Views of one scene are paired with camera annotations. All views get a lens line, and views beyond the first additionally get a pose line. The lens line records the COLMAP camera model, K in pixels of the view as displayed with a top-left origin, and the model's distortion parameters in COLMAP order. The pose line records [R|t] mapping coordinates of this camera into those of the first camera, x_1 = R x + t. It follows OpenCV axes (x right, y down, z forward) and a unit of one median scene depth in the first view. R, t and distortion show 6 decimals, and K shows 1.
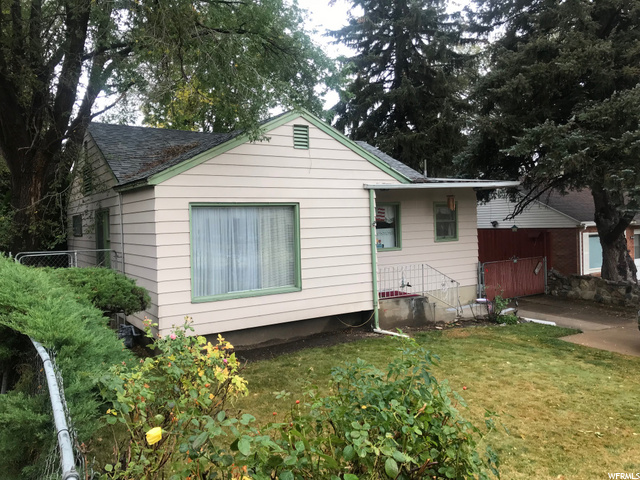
lens RADIAL K [[519.6, 0, 320.0], [0, 519.6, 240.0], [0, 0, 1]] dist [0.012877, -0.012929]
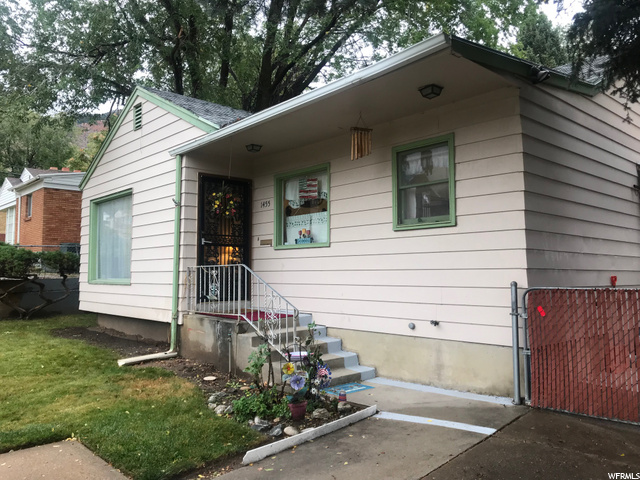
lens RADIAL K [[519.6, 0, 320.0], [0, 519.6, 240.0], [0, 0, 1]] dist [0.012877, -0.012929]
pose [[0.152925, -0.042023, -0.987344, 0.921302], [-0.037447, 0.998132, -0.048282, 0.051537], [0.987528, 0.044357, 0.151066, 1.181515]]
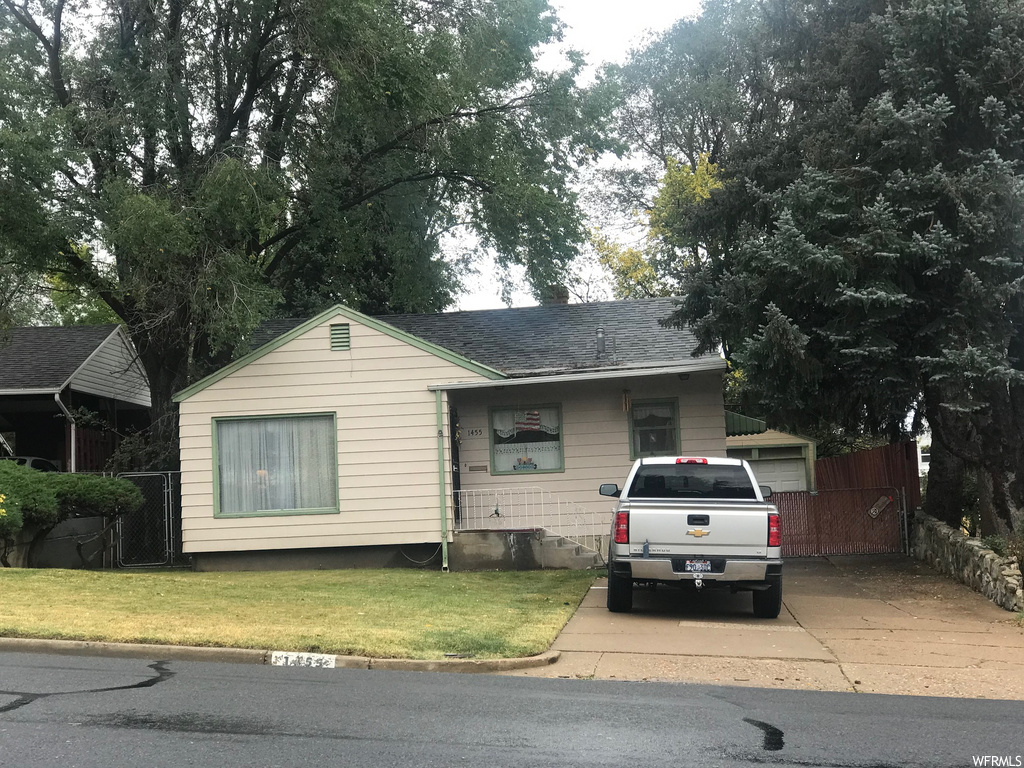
lens RADIAL K [[1727.6, 0, 512.0], [0, 1727.6, 384.0], [0, 0, 1]] dist [-0.213451, 0.015852]
pose [[0.784024, -0.057918, -0.618023, 1.976271], [-0.000158, 0.995619, -0.093506, 0.151821], [0.620731, 0.073408, 0.780580, -1.078867]]
